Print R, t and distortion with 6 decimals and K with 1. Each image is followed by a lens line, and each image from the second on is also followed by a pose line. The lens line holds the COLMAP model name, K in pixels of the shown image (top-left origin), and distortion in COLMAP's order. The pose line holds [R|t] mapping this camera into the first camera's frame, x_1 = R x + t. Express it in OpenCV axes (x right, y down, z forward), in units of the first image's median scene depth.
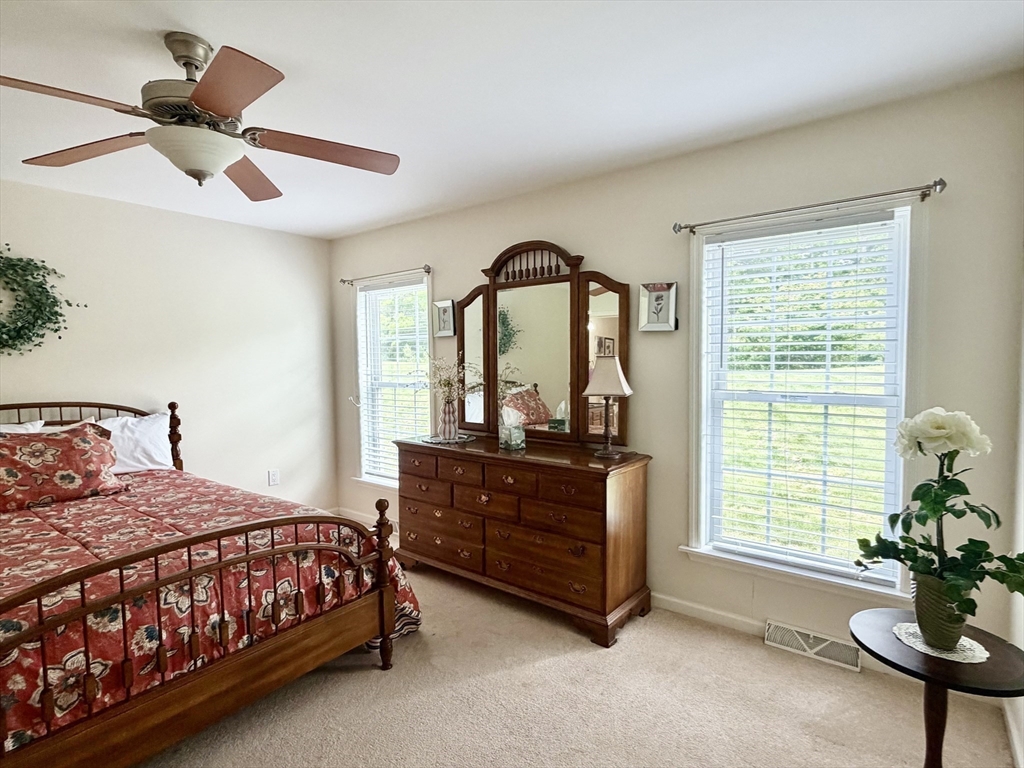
lens RADIAL K [[507.9, 0, 510.6], [0, 507.9, 392.7], [0, 0, 1]] dist [0.007204, -0.000380]
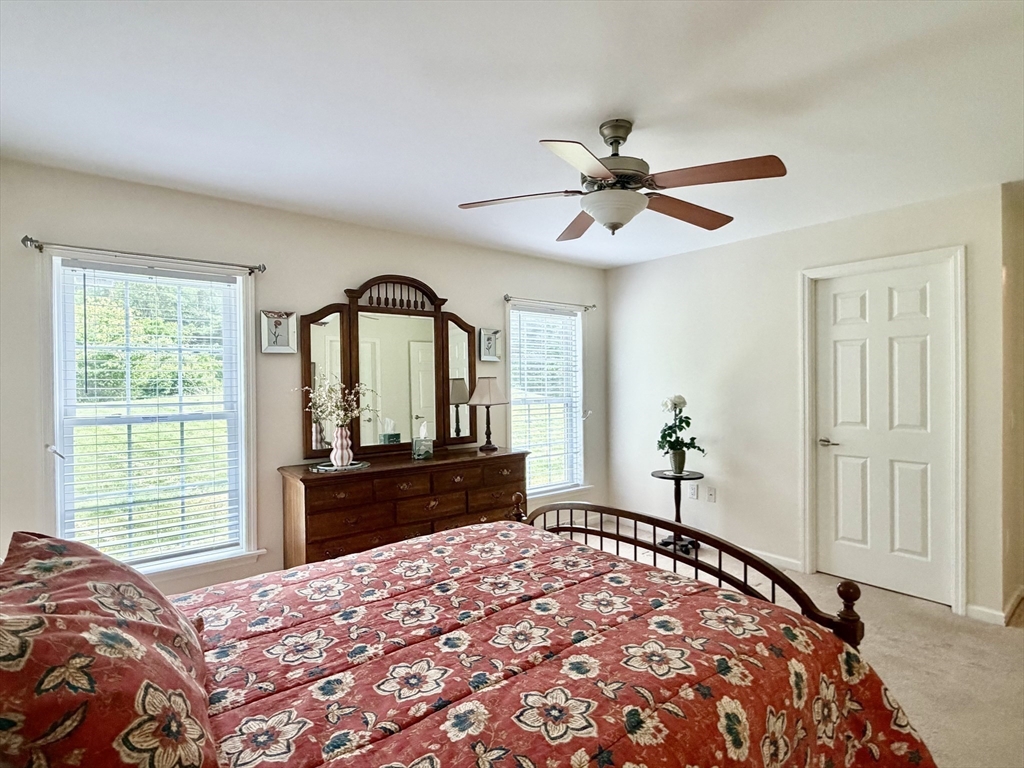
lens RADIAL K [[507.9, 0, 509.6], [0, 507.9, 379.3], [0, 0, 1]] dist [0.007204, -0.000380]
pose [[0.261197, 0.009708, 0.965237, -1.032589], [0.077198, 0.996536, -0.030913, -0.014010], [-0.962194, 0.082589, 0.259543, 0.508122]]
